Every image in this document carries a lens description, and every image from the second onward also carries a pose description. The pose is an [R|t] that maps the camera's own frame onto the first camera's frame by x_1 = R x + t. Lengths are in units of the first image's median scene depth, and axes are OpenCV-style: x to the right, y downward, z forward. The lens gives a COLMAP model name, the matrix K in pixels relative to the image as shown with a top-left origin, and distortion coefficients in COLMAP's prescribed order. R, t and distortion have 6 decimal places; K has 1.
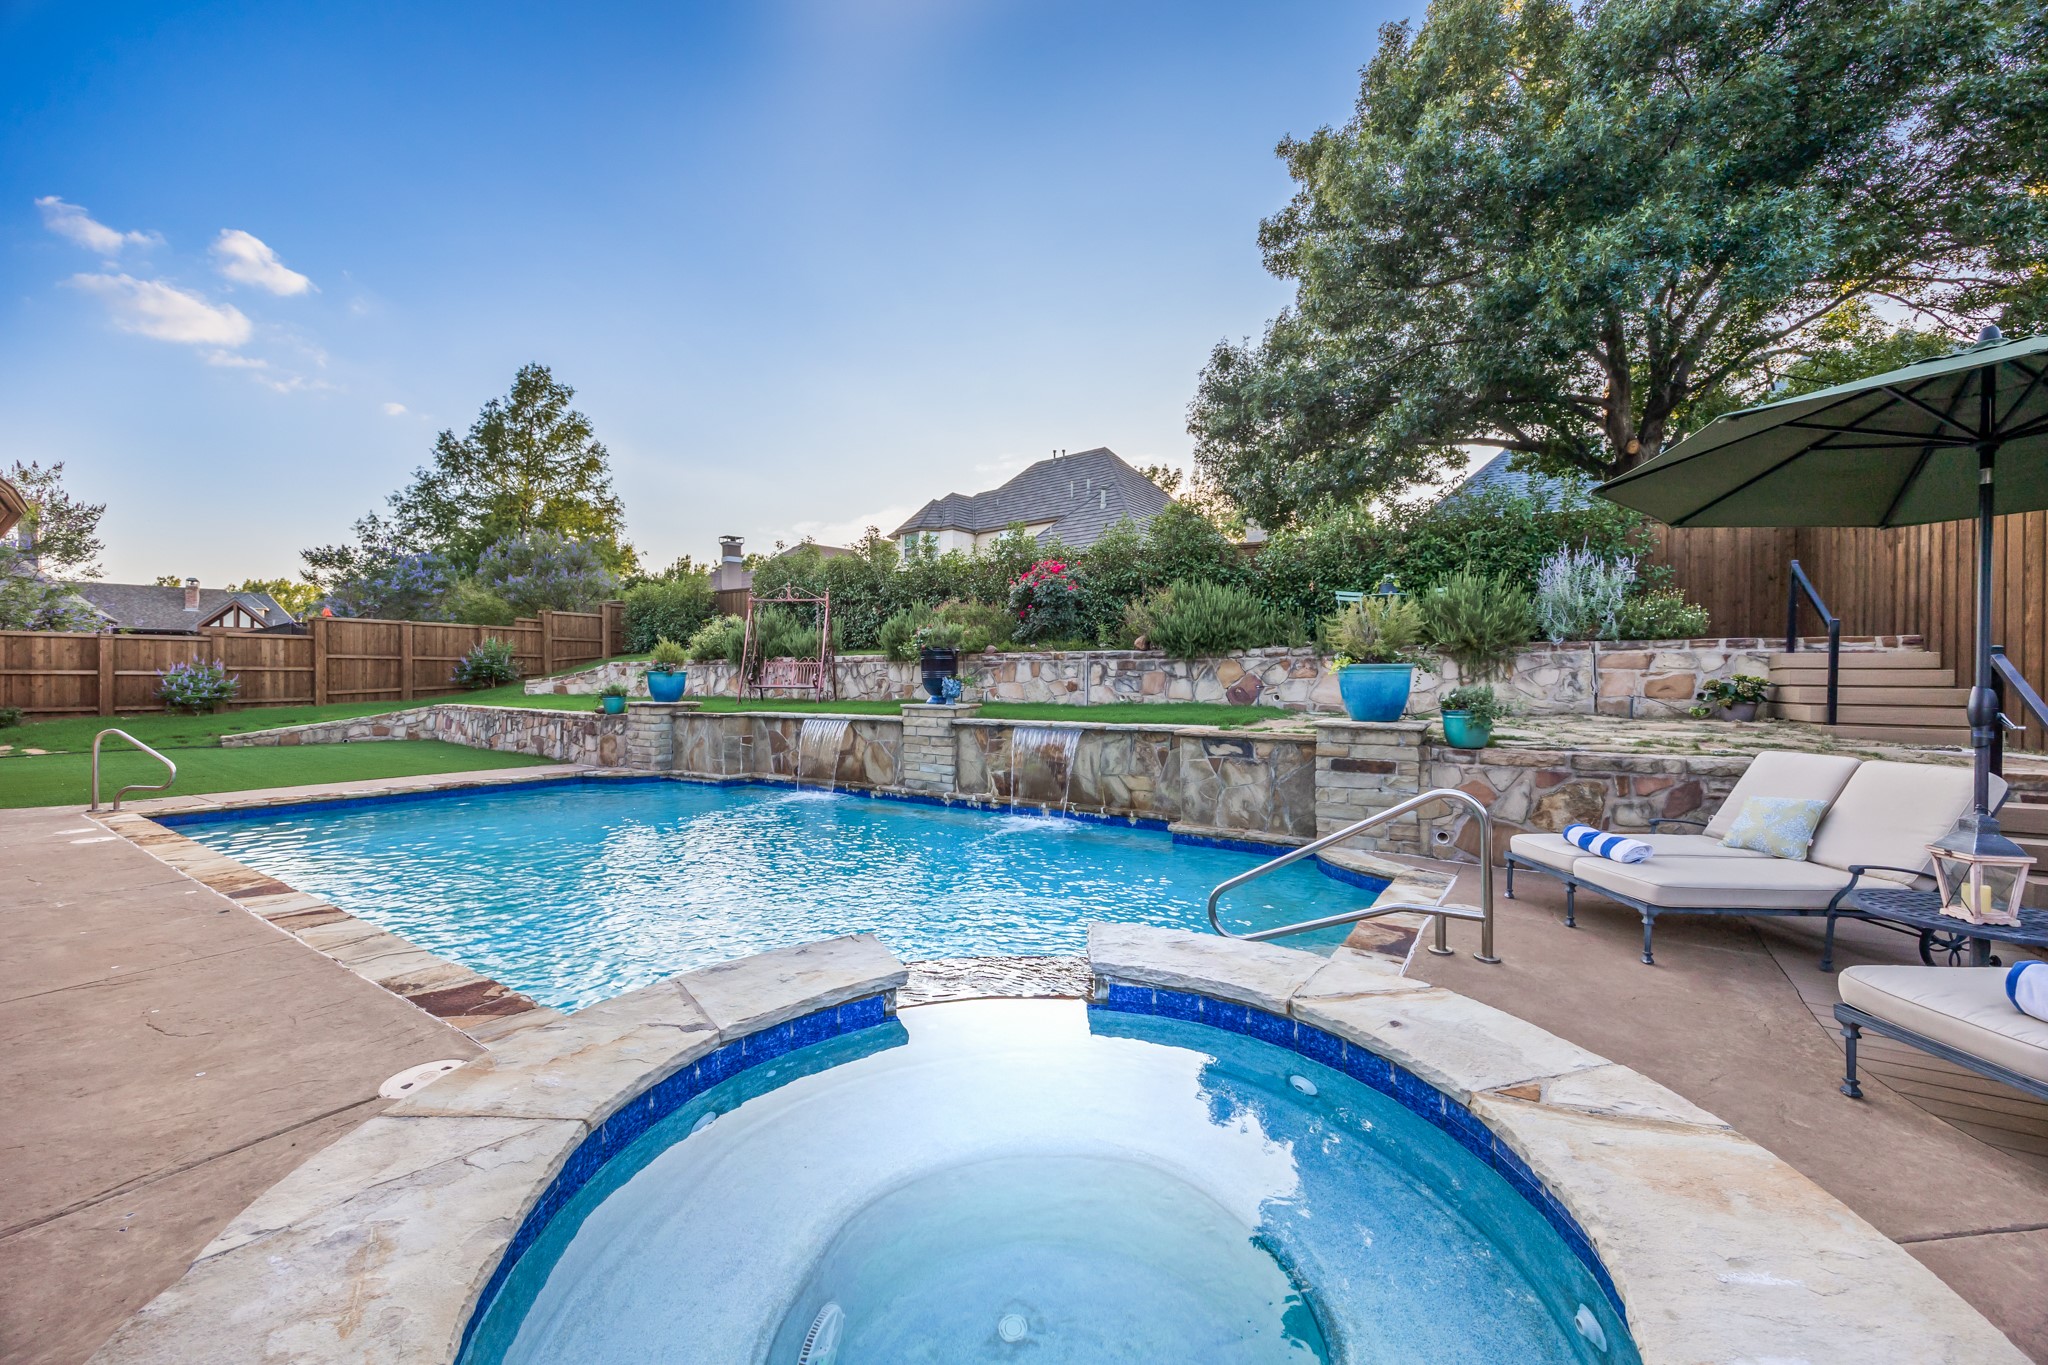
lens RADIAL K [[786.4, 0, 1037.1], [0, 786.4, 682.4], [0, 0, 1]] dist [-0.009204, -0.000093]
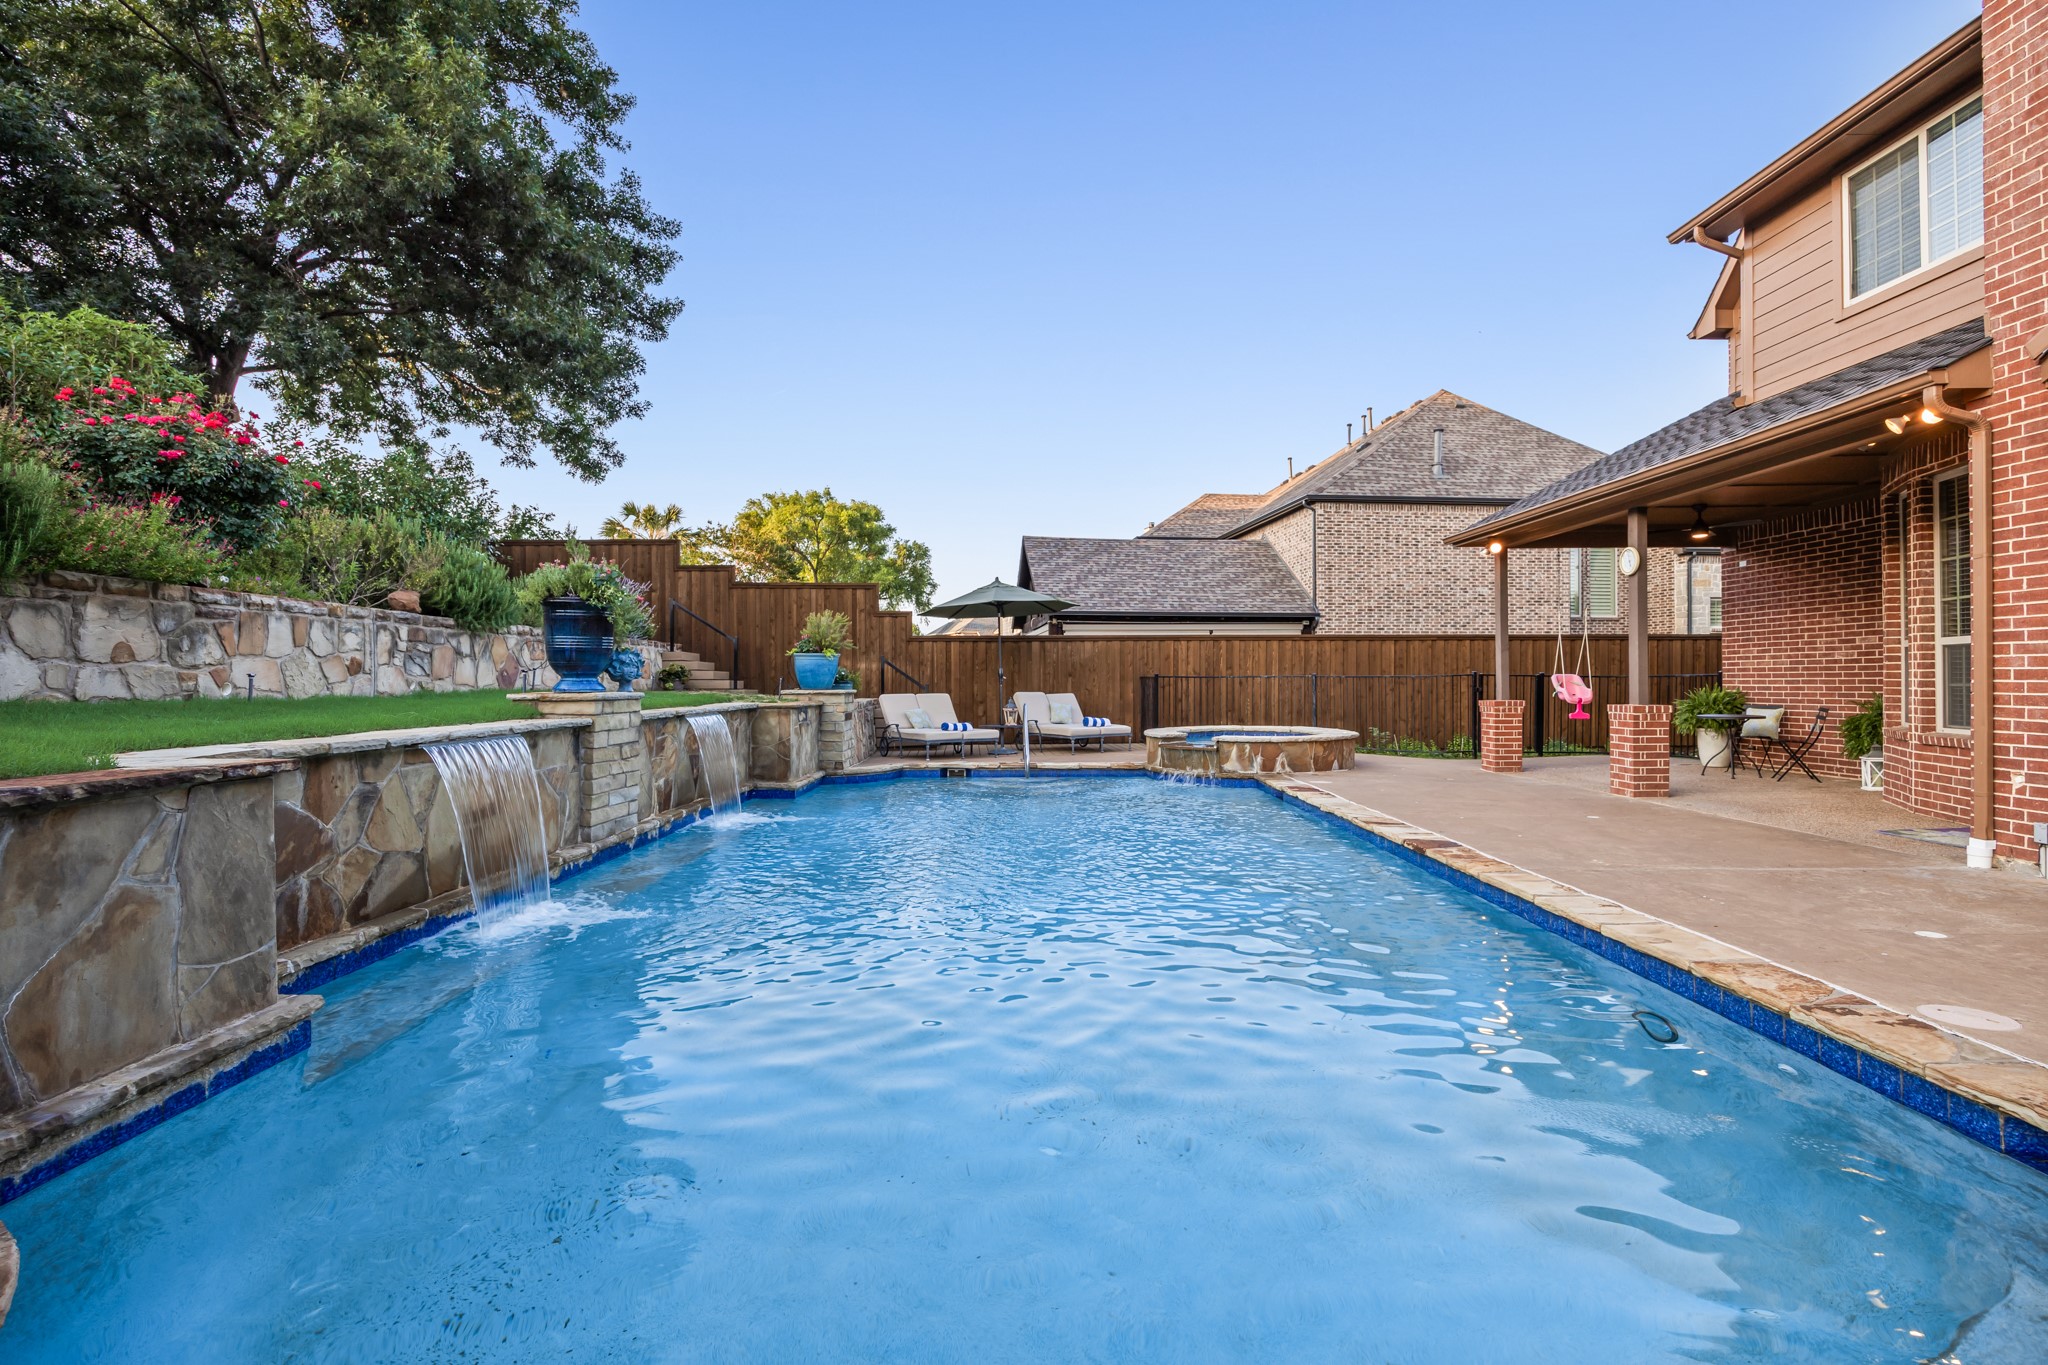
lens RADIAL K [[921.4, 0, 1024.0], [0, 921.4, 682.5], [0, 0, 1]] dist [-0.003356, -0.000208]
pose [[-0.539897, -0.002286, 0.841728, -0.857860], [0.004290, 0.999976, 0.005467, 0.017012], [-0.841720, 0.006563, -0.539874, 1.060989]]
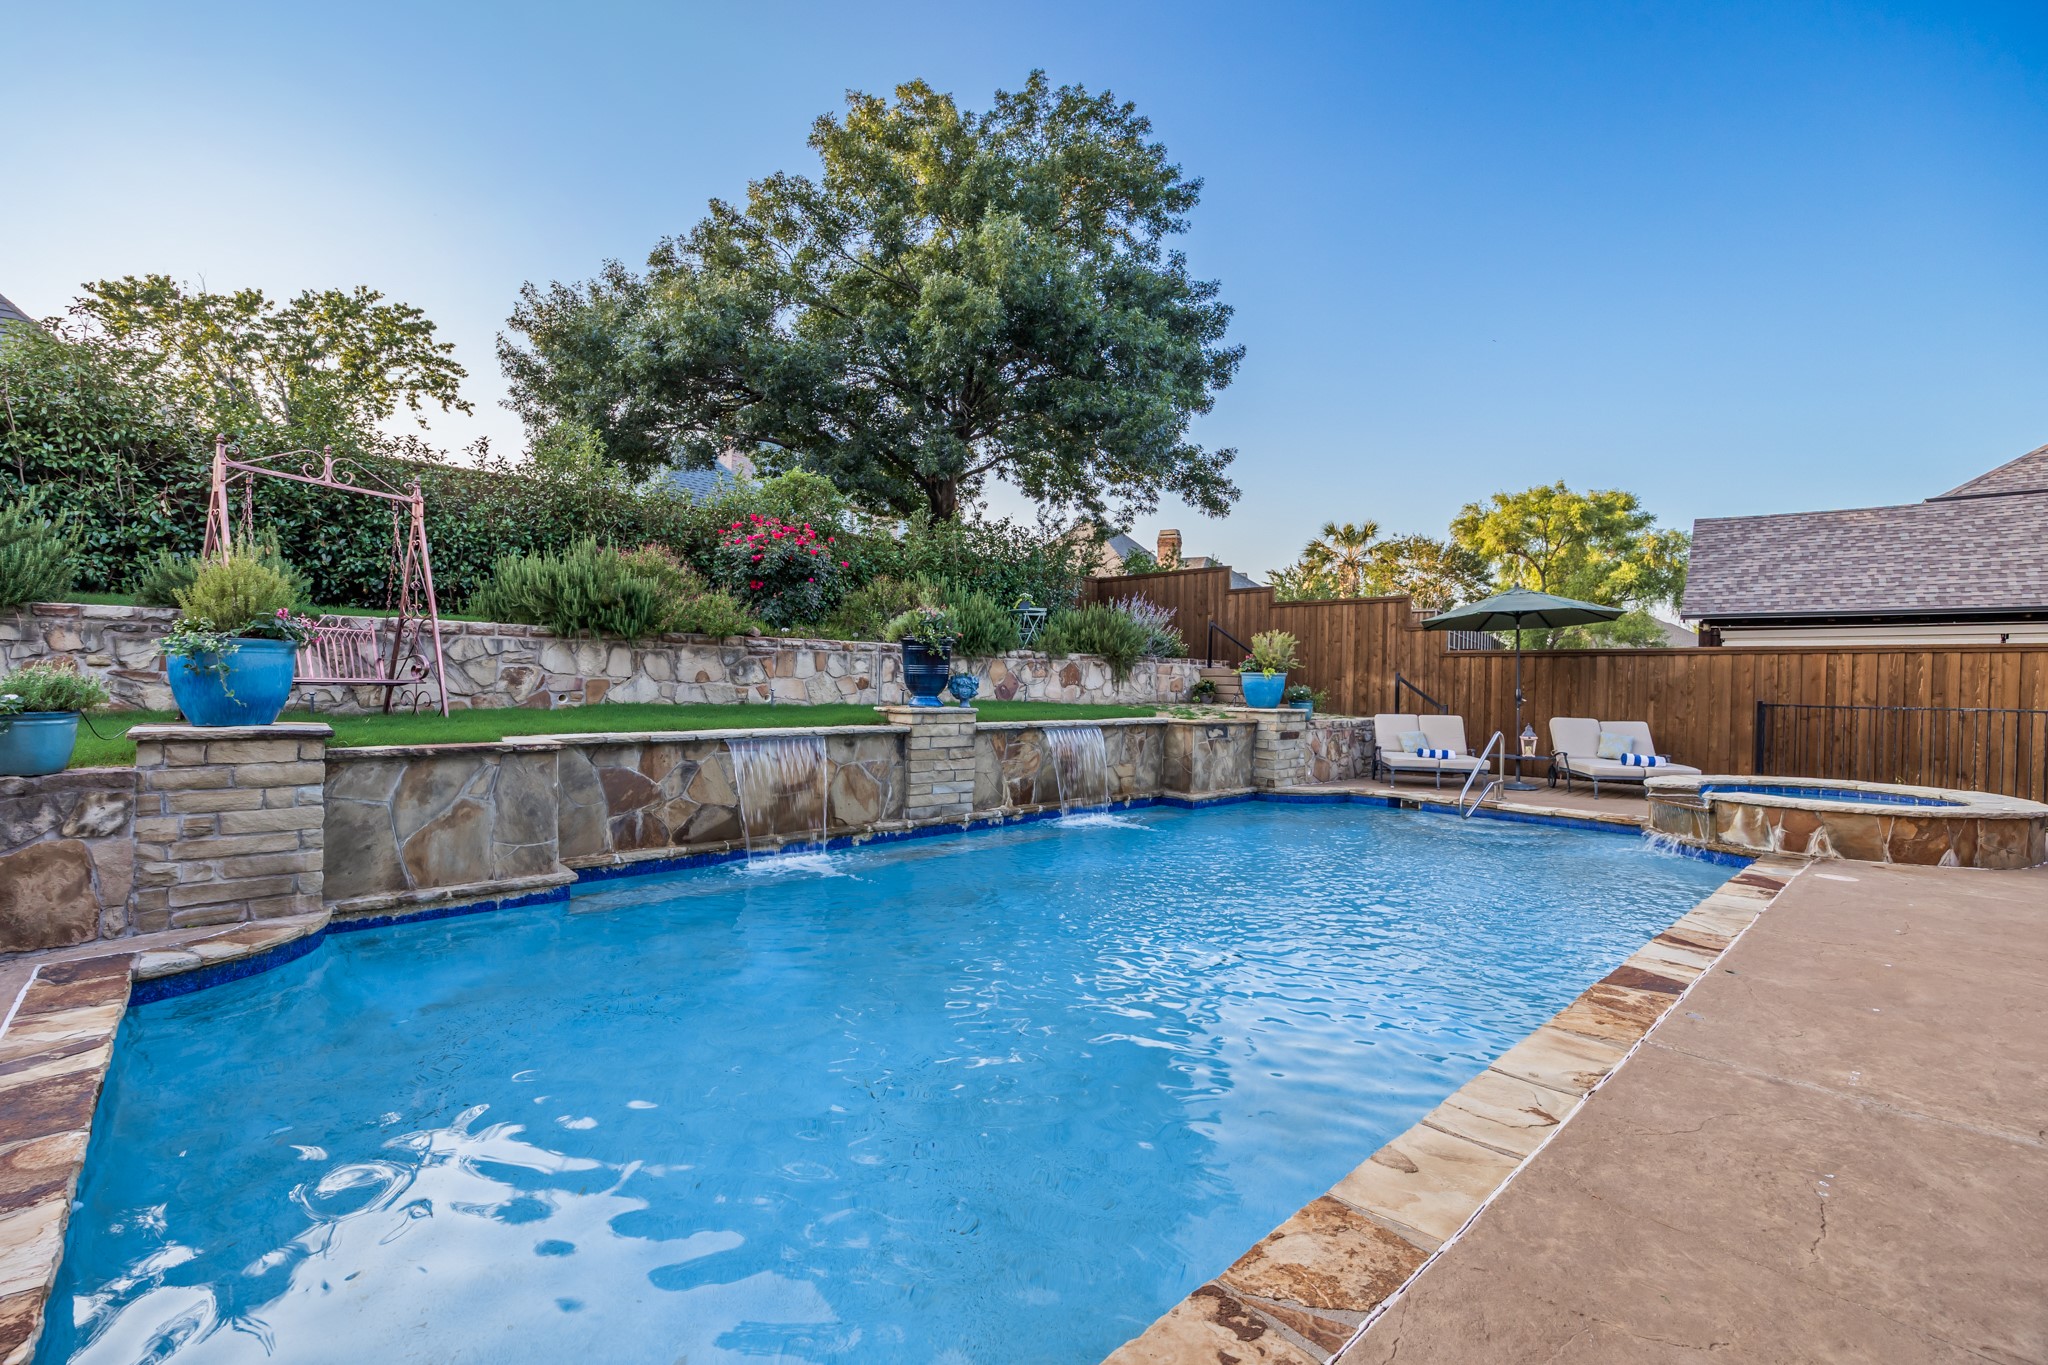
lens RADIAL K [[888.2, 0, 1025.1], [0, 888.2, 699.5], [0, 0, 1]] dist [-0.019396, 0.000272]
pose [[0.242478, -0.016956, 0.970009, -0.930234], [-0.012967, 0.999701, 0.020717, 0.000406], [-0.970070, -0.017602, 0.242186, 0.670174]]
